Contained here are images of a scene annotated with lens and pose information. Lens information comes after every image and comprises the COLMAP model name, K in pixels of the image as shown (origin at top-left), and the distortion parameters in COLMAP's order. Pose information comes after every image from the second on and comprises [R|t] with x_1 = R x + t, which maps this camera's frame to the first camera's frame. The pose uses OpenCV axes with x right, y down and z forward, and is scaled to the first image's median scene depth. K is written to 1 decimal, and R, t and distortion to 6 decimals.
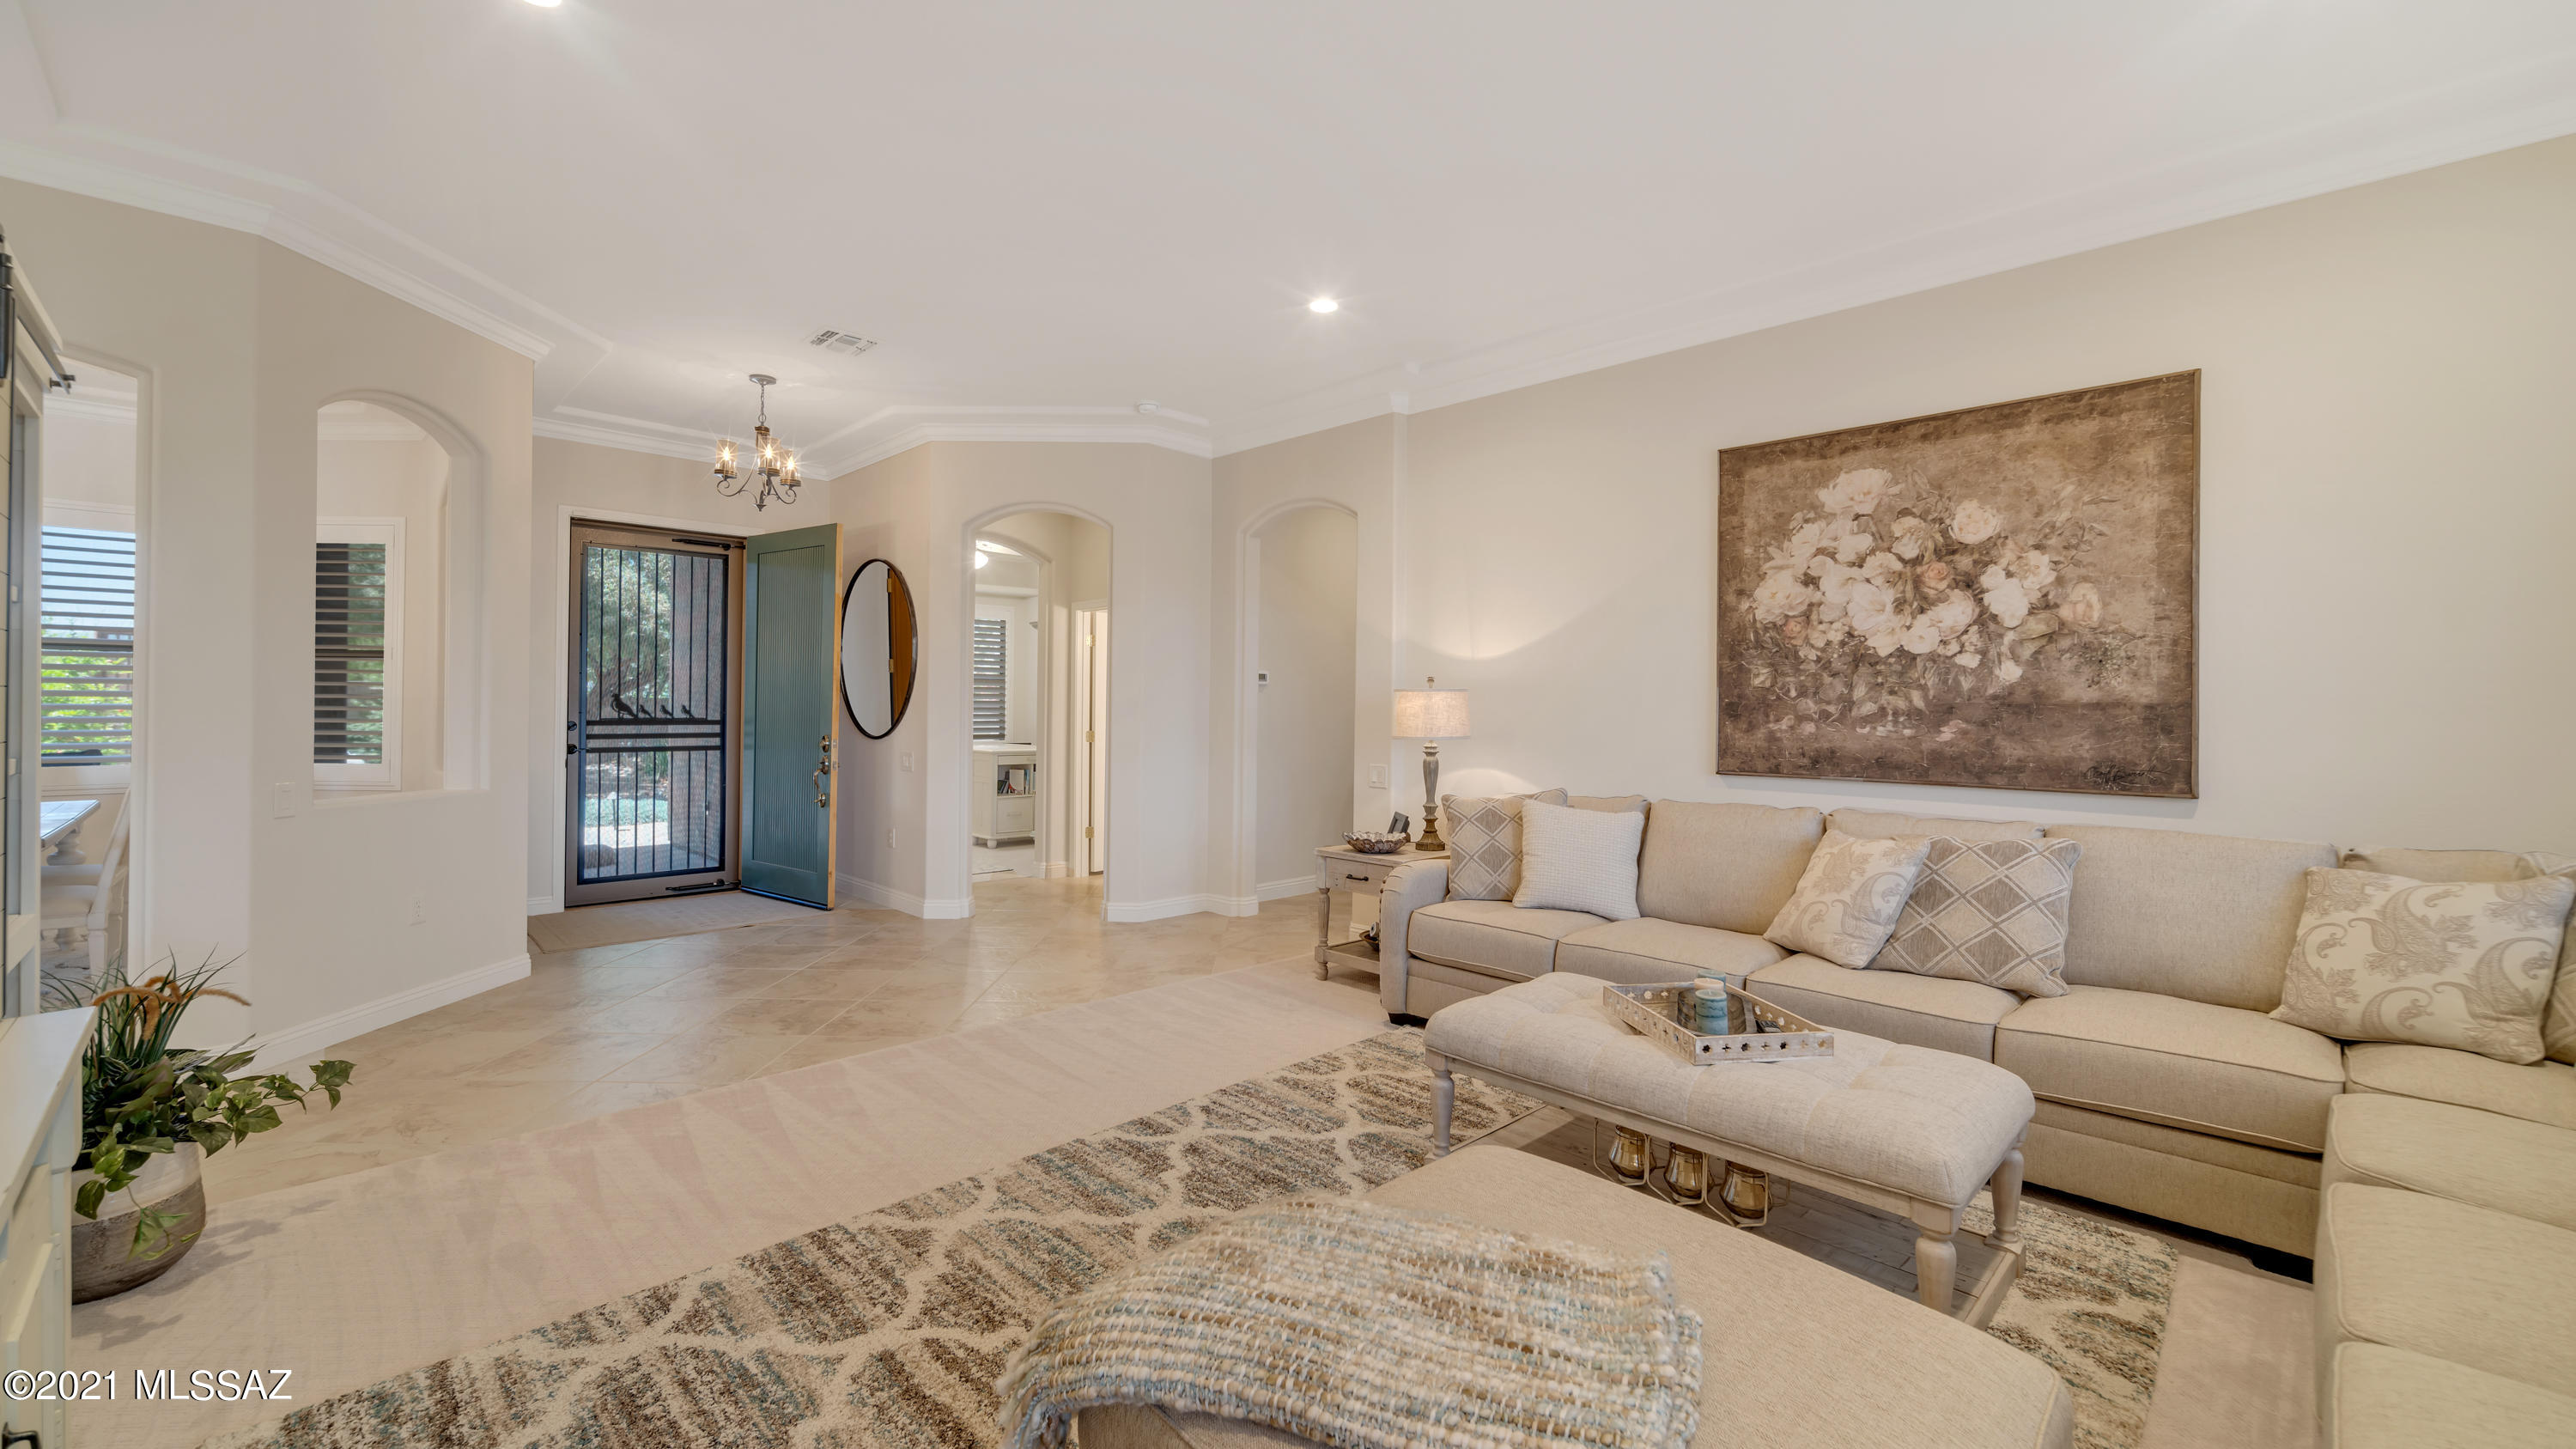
lens RADIAL K [[1030.3, 0, 1287.0], [0, 1030.3, 715.2], [0, 0, 1]] dist [-0.006135, 0.000174]
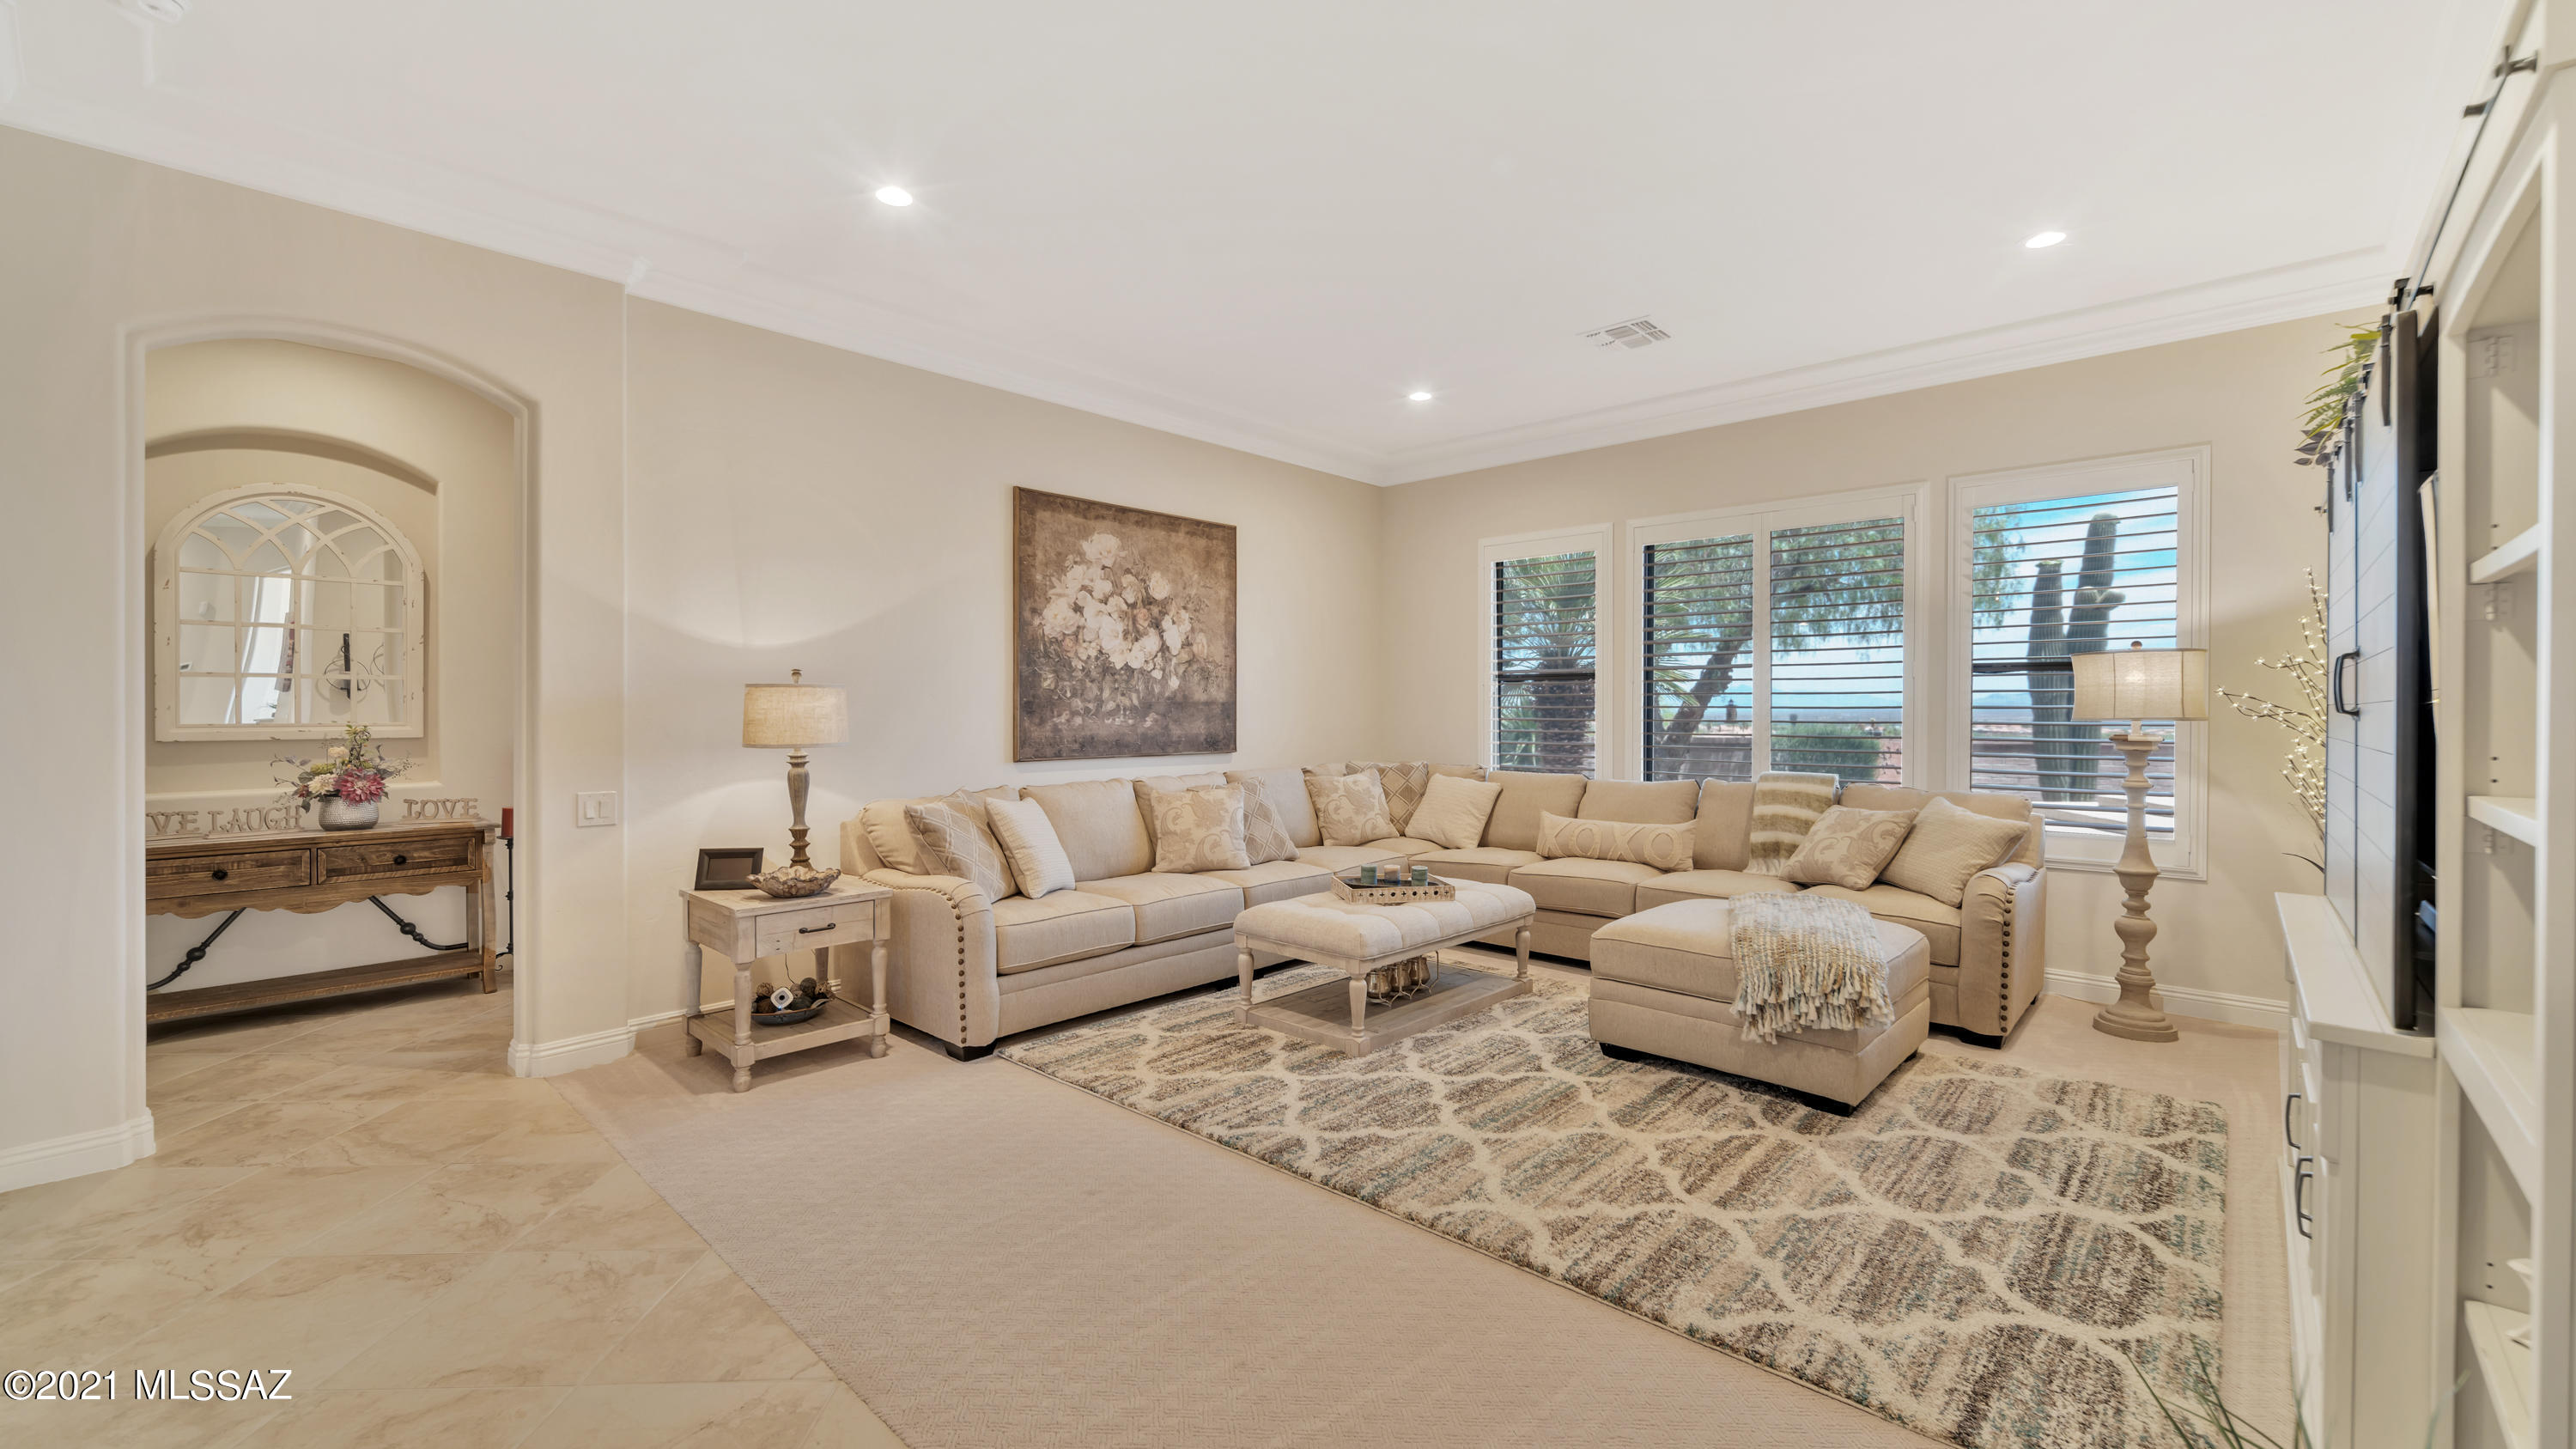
lens RADIAL K [[1030.3, 0, 1287.0], [0, 1030.3, 715.2], [0, 0, 1]] dist [-0.006135, 0.000174]
pose [[-0.038000, -0.014164, 0.999177, -0.909417], [0.008577, 0.999858, 0.014500, -0.012578], [-0.999241, 0.009121, -0.037873, 0.868022]]
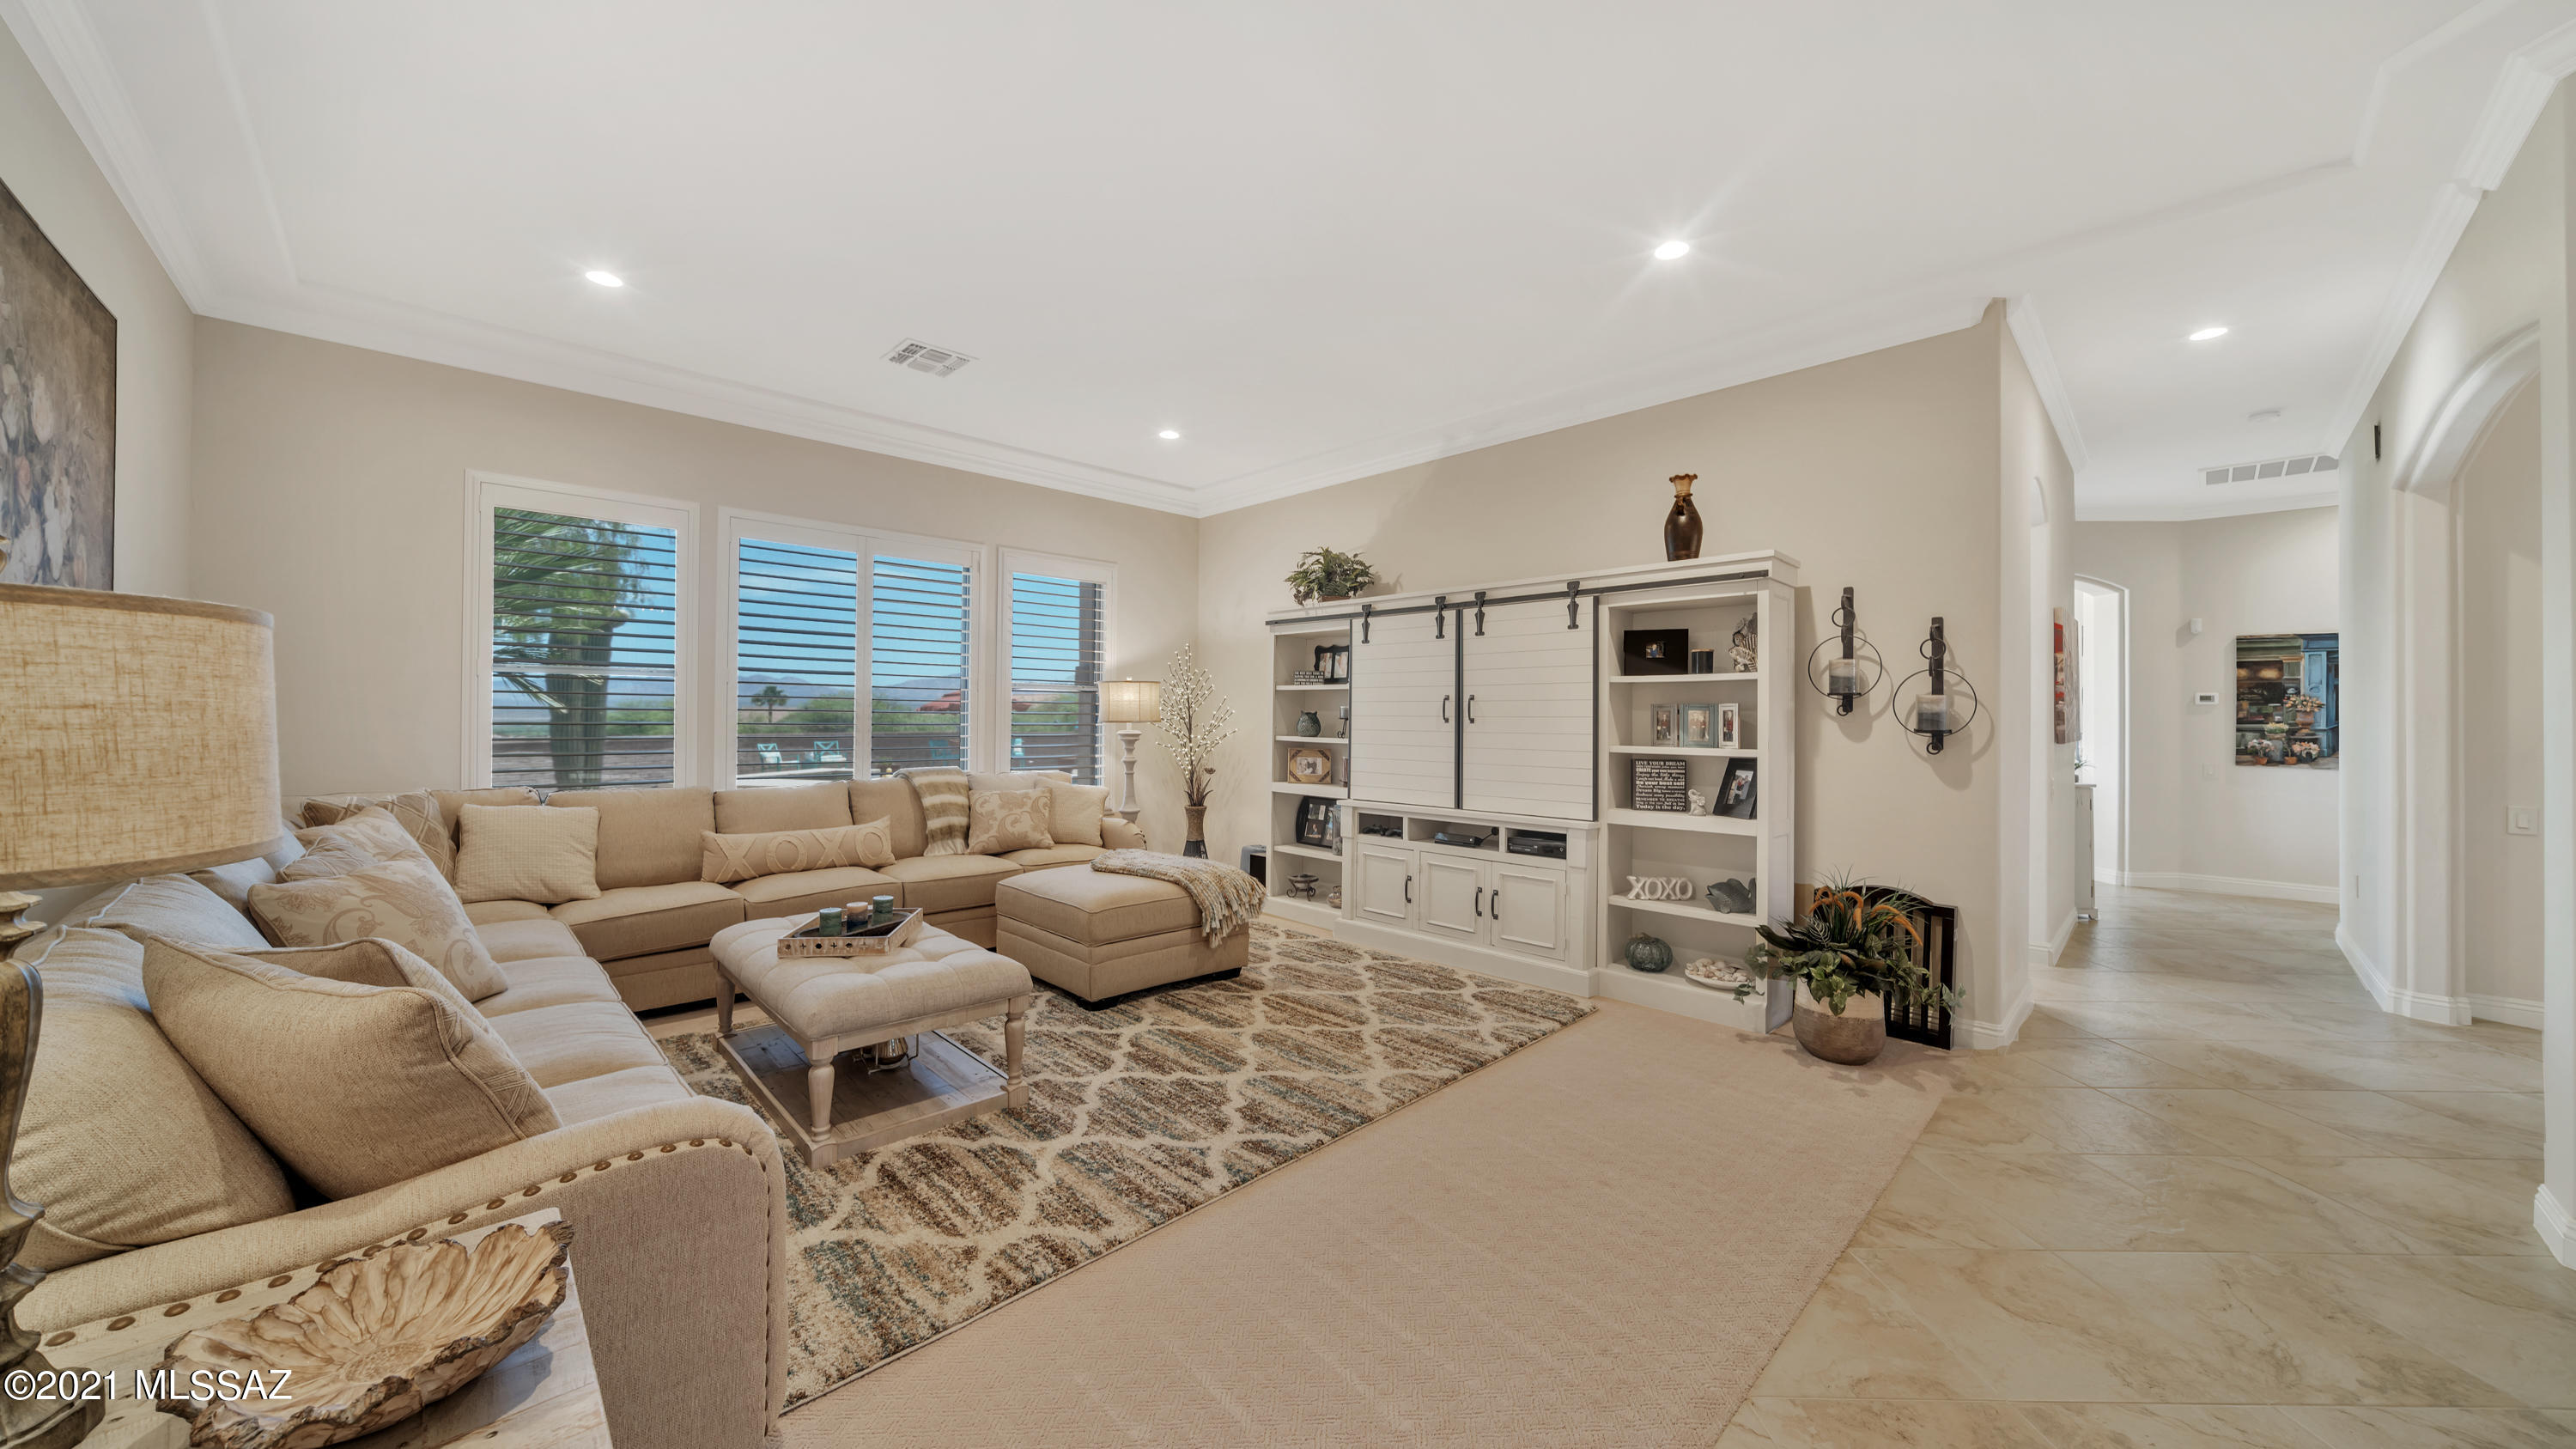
lens RADIAL K [[881.9, 0, 1278.4], [0, 881.9, 718.2], [0, 0, 1]] dist [-0.010579, 0.000039]
pose [[-0.999693, -0.018961, 0.015968, -0.127932], [-0.018813, 0.999779, 0.009362, -0.012883], [-0.016142, 0.009059, -0.999829, 1.539412]]
